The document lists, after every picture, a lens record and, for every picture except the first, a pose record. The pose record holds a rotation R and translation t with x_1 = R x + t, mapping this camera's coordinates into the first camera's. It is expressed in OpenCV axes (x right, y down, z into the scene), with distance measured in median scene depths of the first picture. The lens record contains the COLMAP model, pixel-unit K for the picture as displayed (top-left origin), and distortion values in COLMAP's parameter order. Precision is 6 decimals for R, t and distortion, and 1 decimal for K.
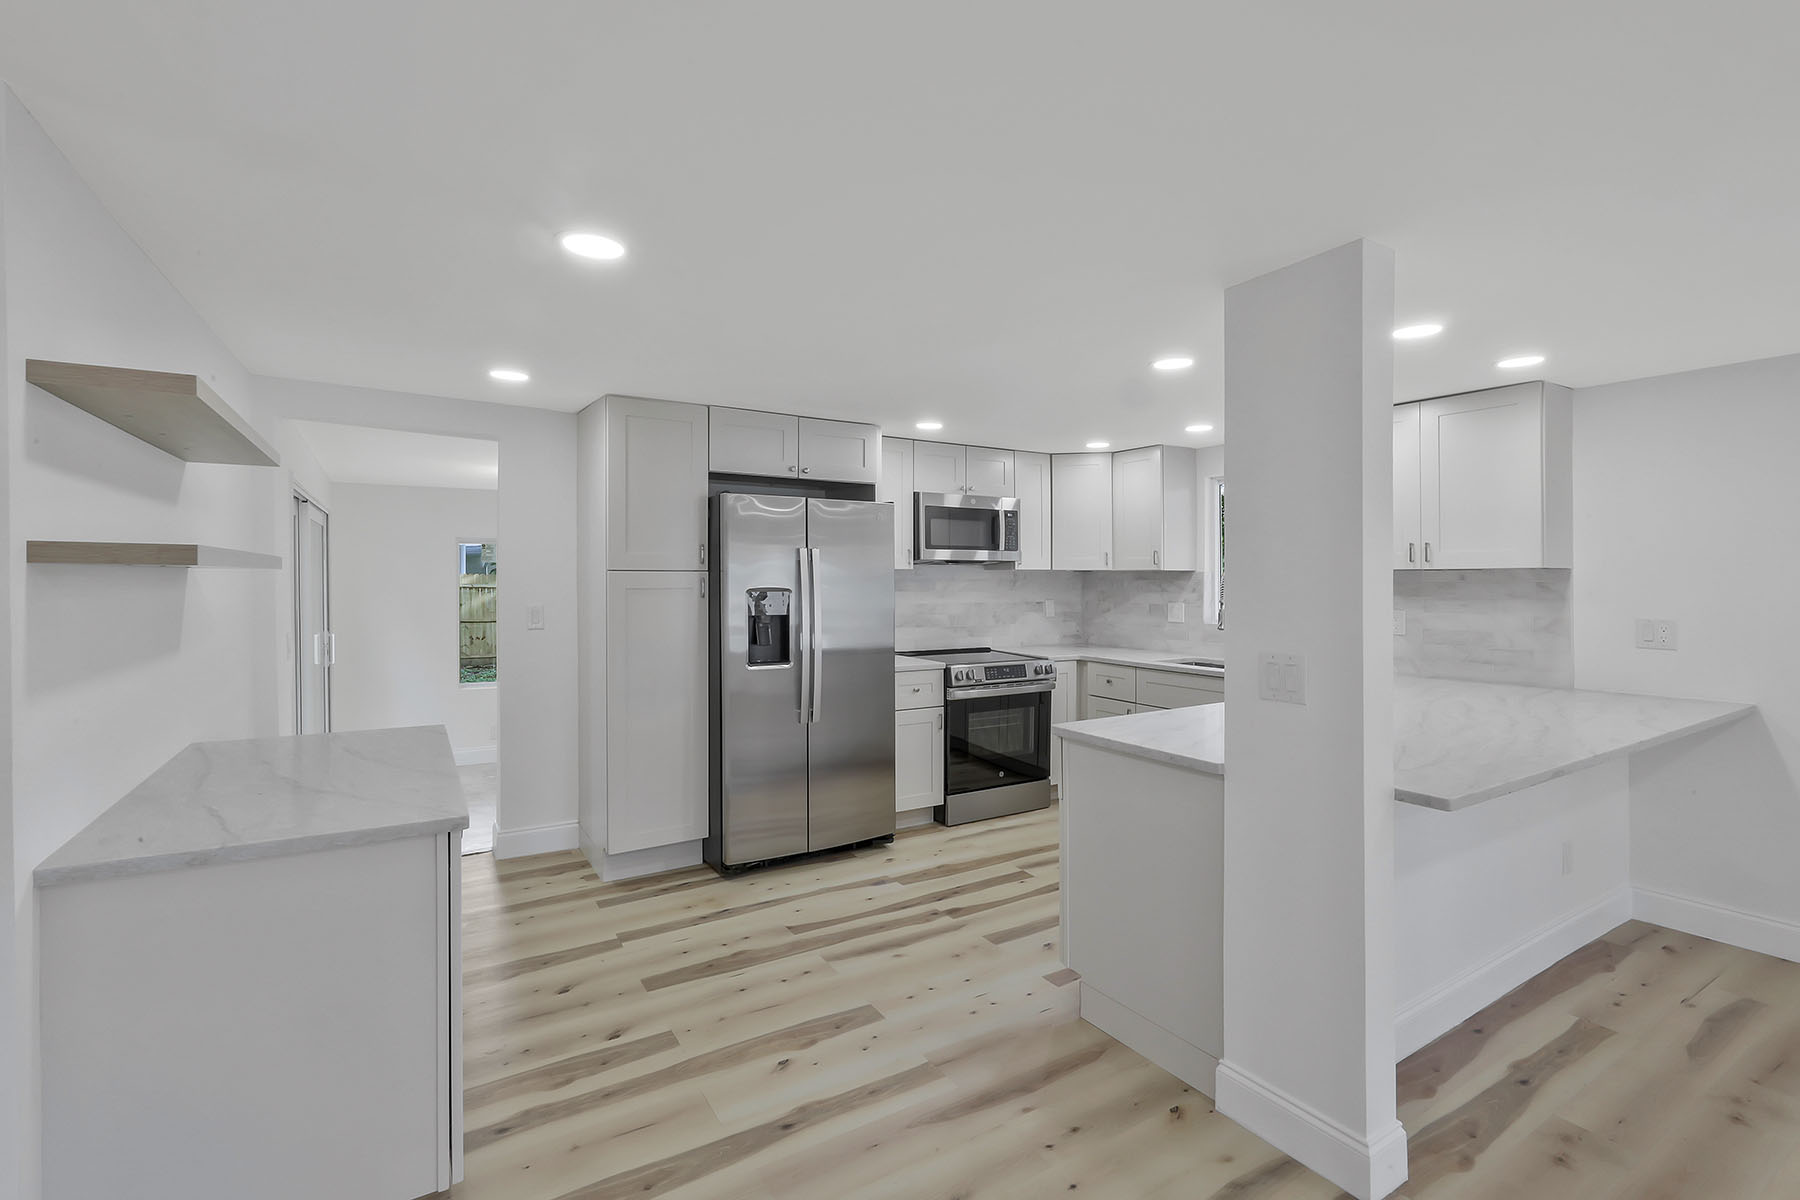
lens RADIAL K [[806.6, 0, 898.5], [0, 806.6, 584.6], [0, 0, 1]] dist [0.015254, -0.000056]
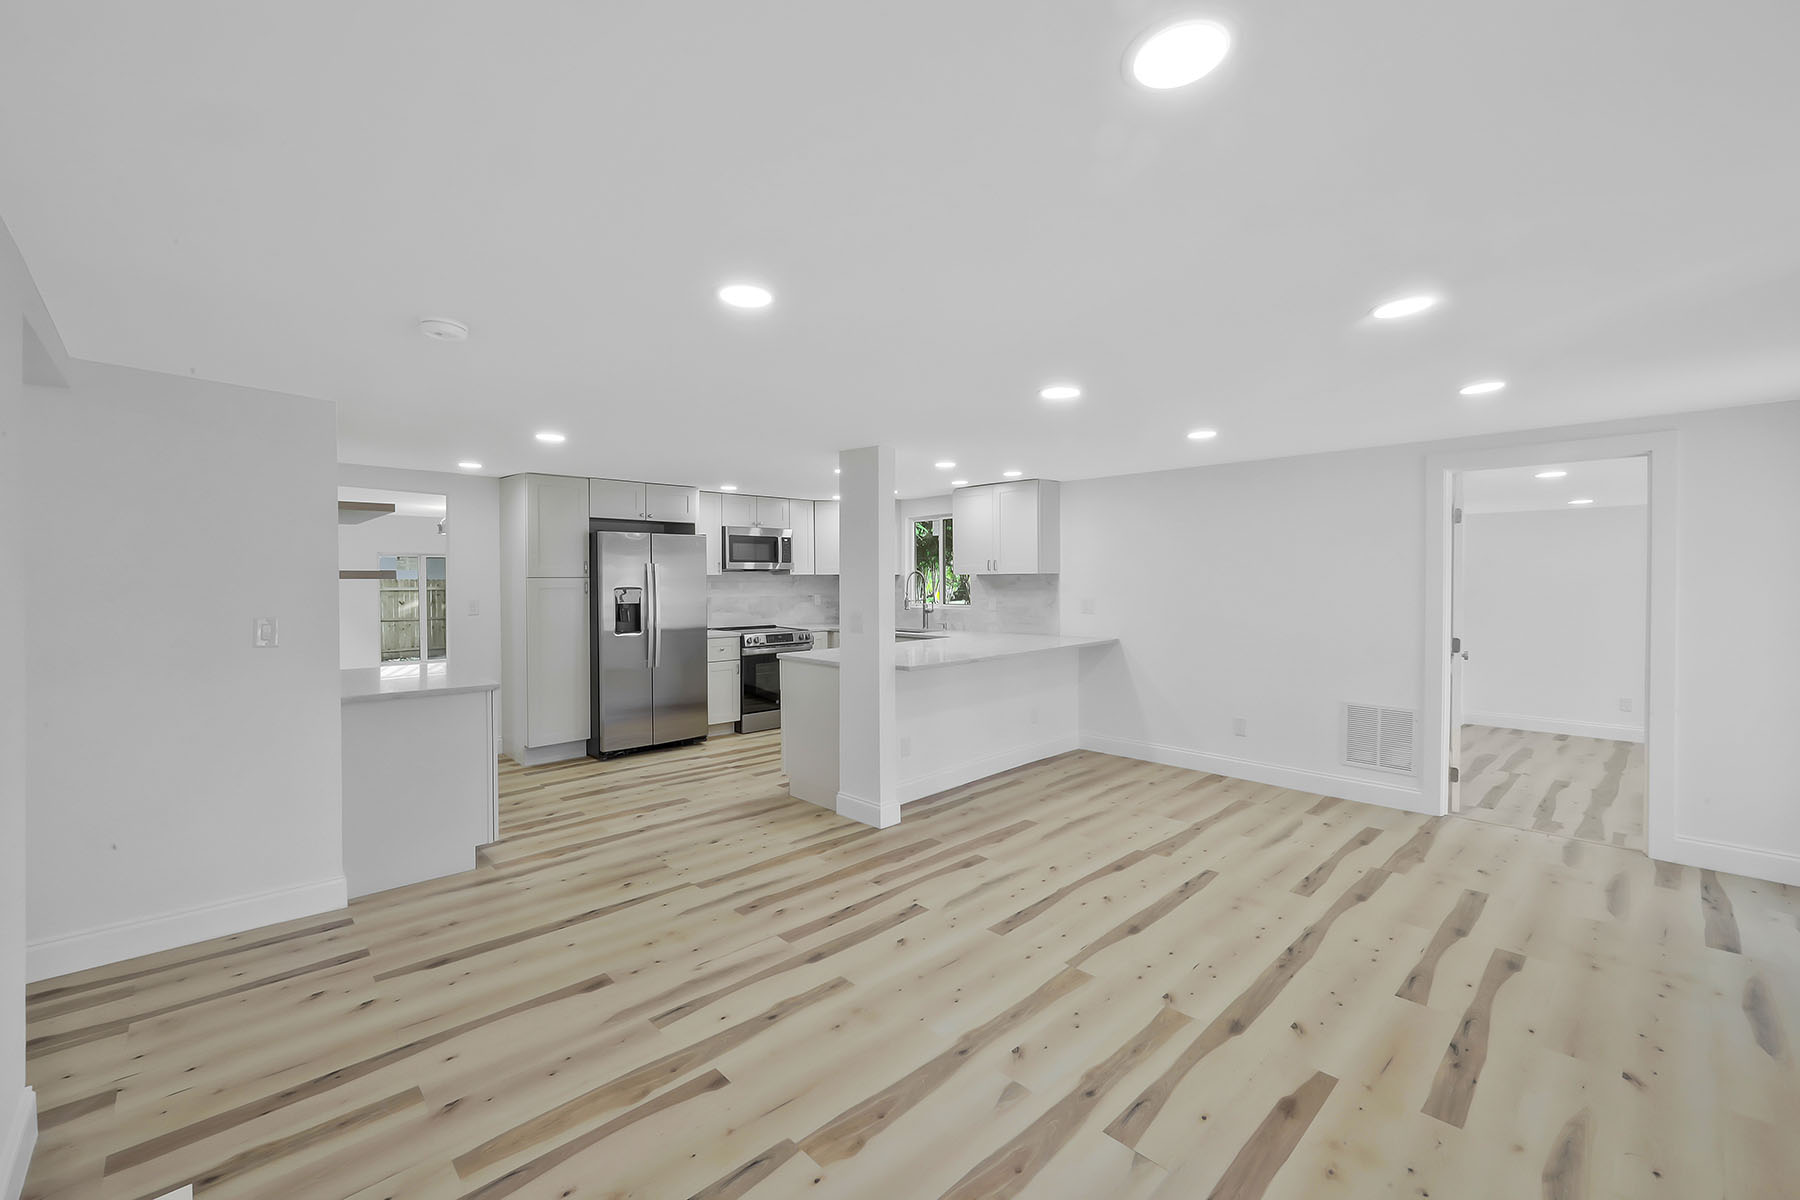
lens RADIAL K [[733.4, 0, 875.0], [0, 733.4, 575.5], [0, 0, 1]] dist [0.000469, 0.000007]
pose [[0.984355, -0.005305, 0.176117, 0.066719], [0.007380, 0.999911, -0.011126, 0.000179], [-0.176042, 0.012252, 0.984306, -0.513658]]
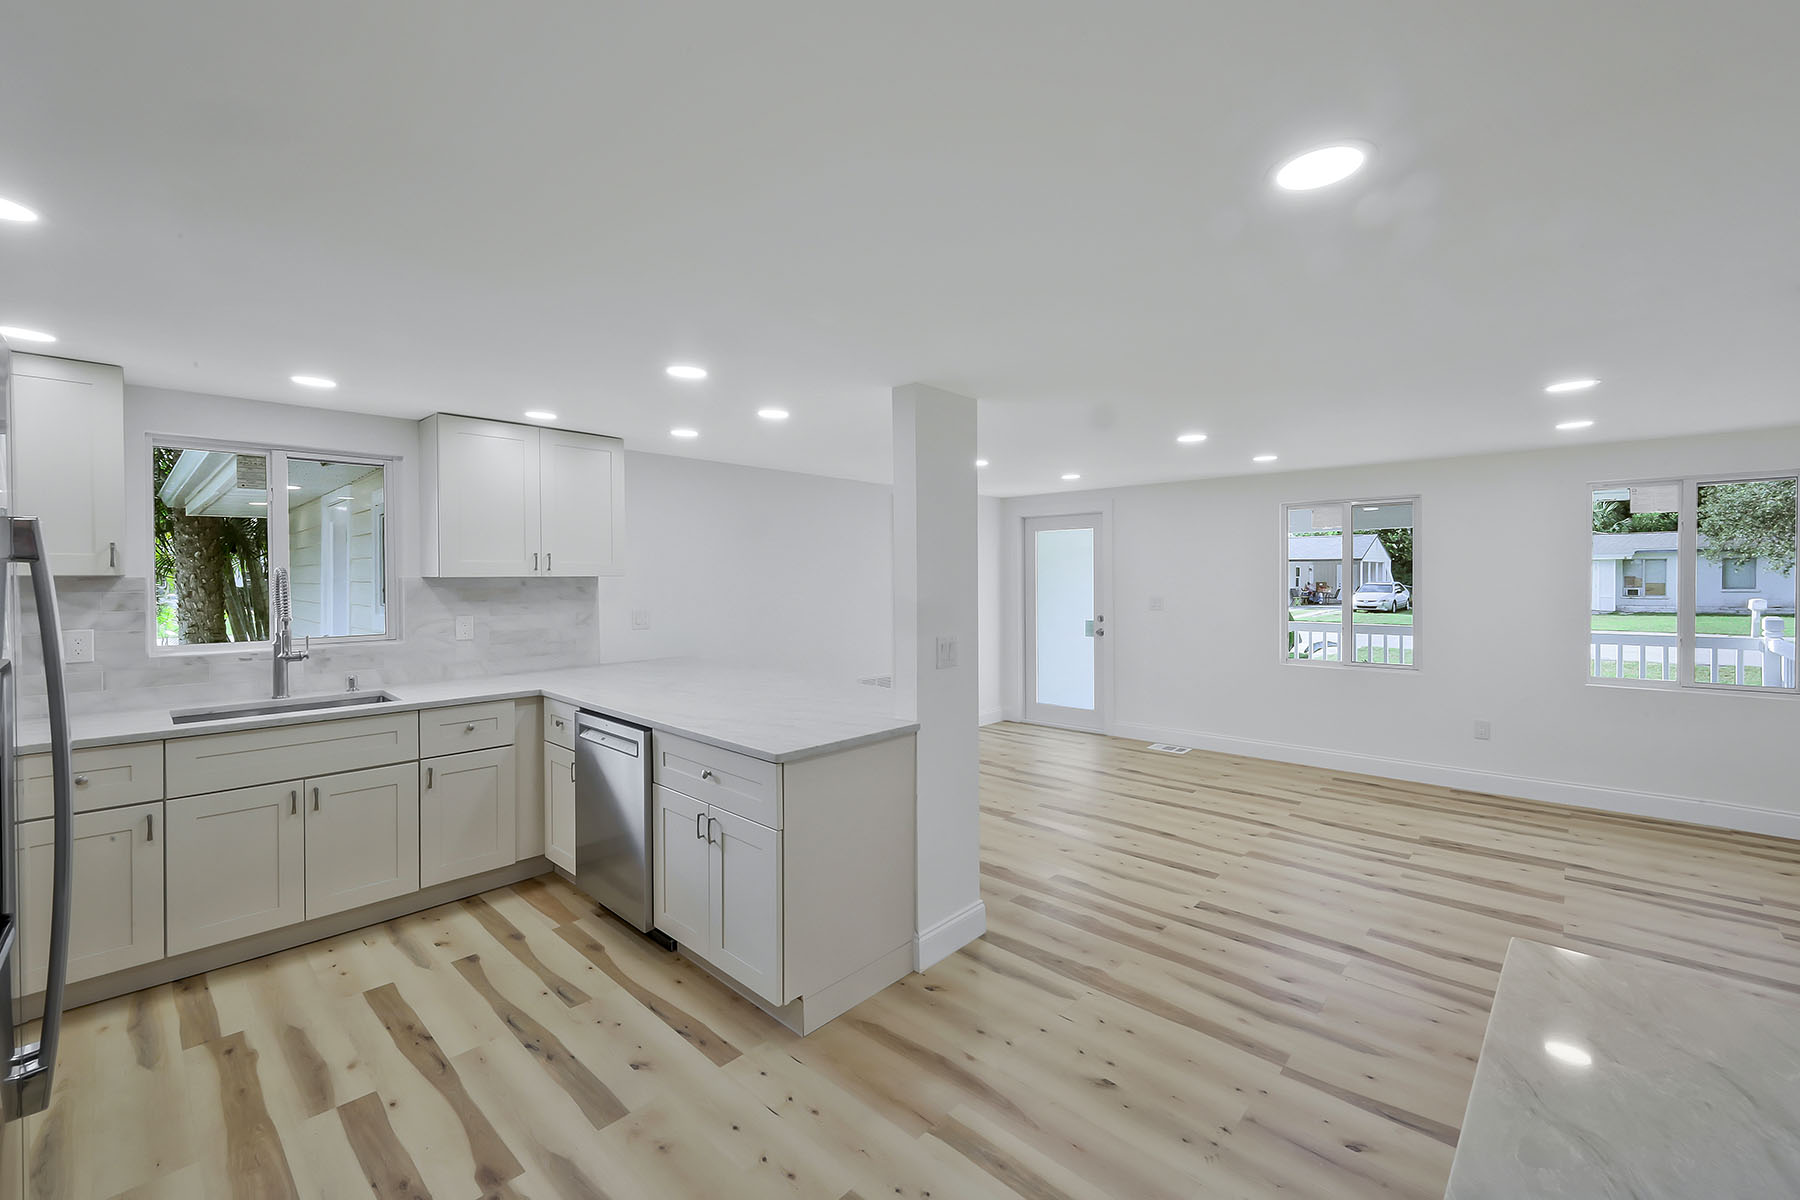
lens RADIAL K [[742.8, 0, 902.6], [0, 742.8, 576.4], [0, 0, 1]] dist [-0.001116, -0.000091]
pose [[-0.262238, -0.002708, 0.965000, -0.399928], [0.007933, 0.999956, 0.004962, -0.016949], [-0.964971, 0.008957, -0.262205, 0.661593]]
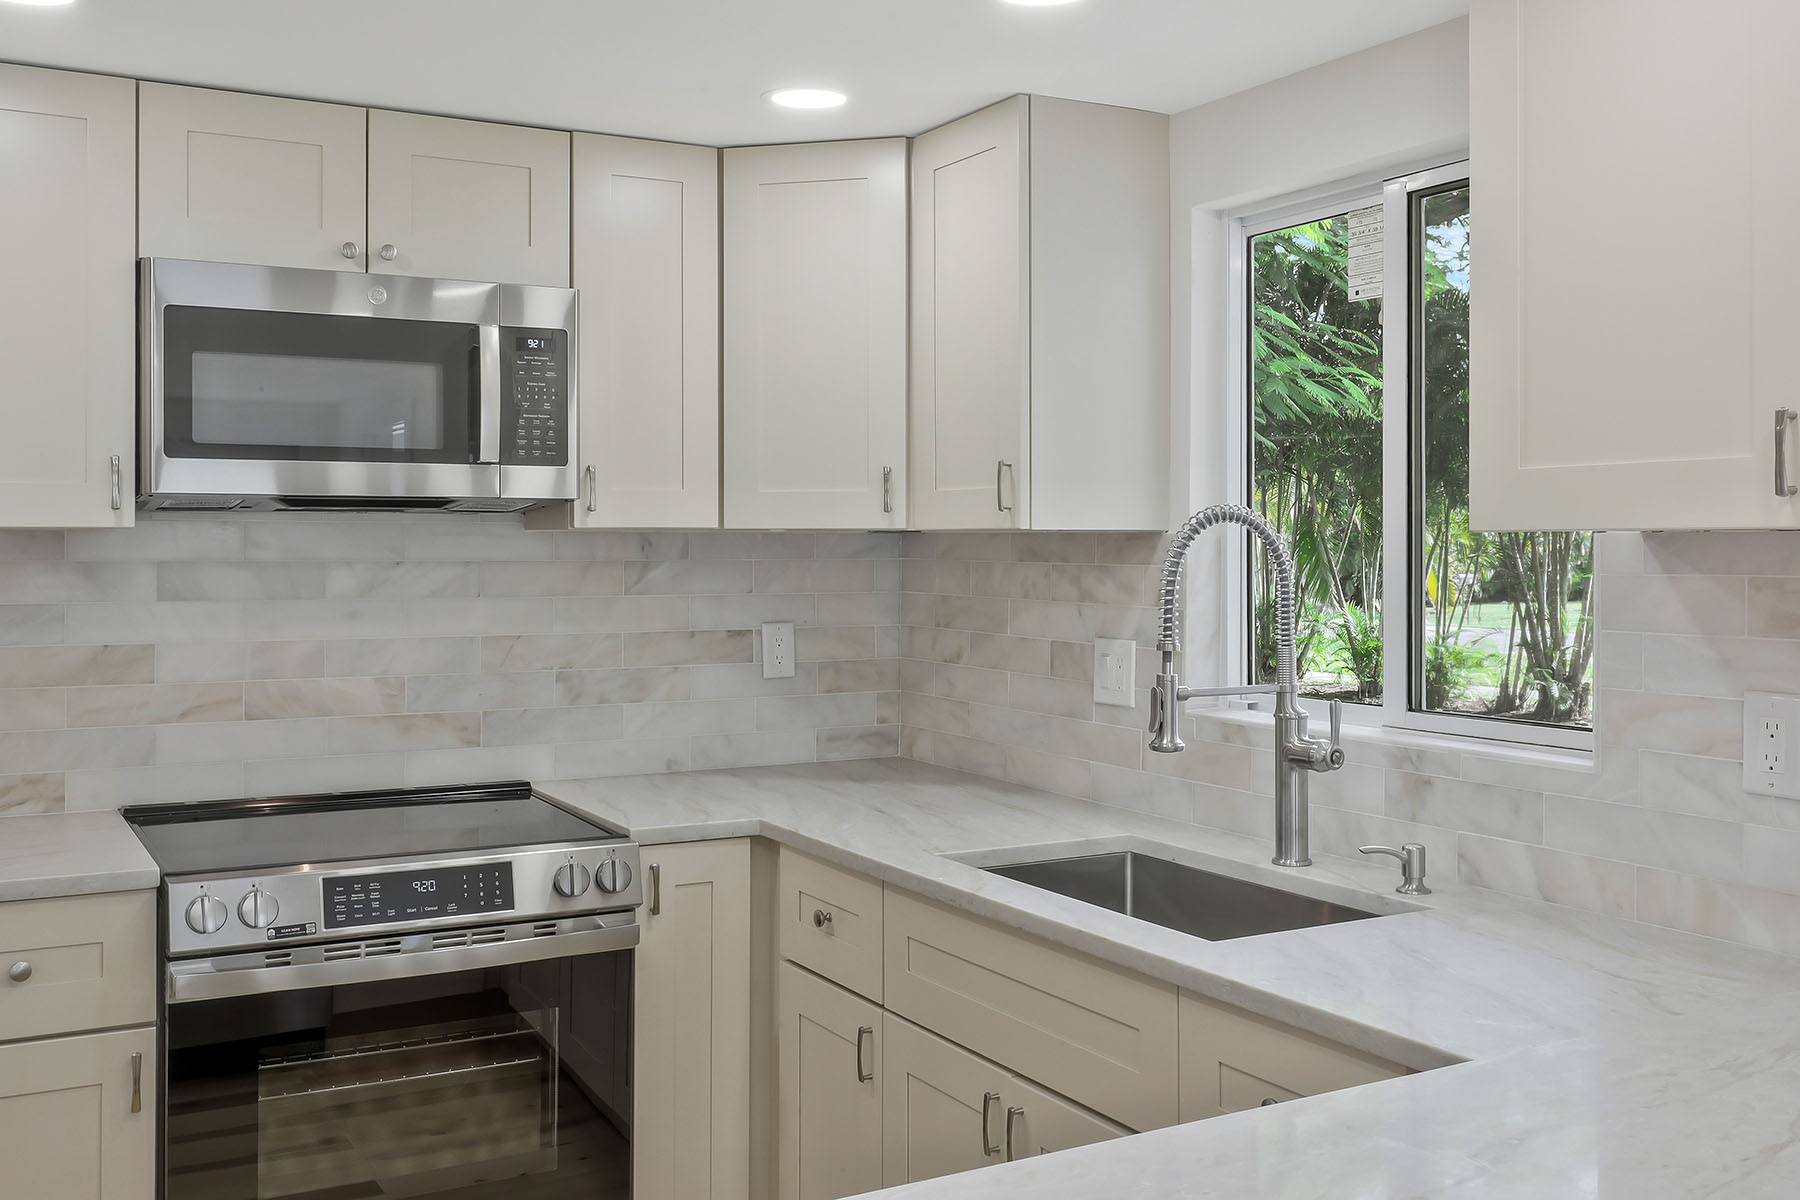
lens RADIAL K [[1716.2, 0, 897.3], [0, 1716.2, 545.6], [0, 0, 1]] dist [0.007630, 0.003622]
pose [[0.999053, -0.001672, -0.043478, 0.346841], [0.001381, 0.999976, -0.006717, -0.008937], [0.043489, 0.006650, 0.999032, 0.441428]]
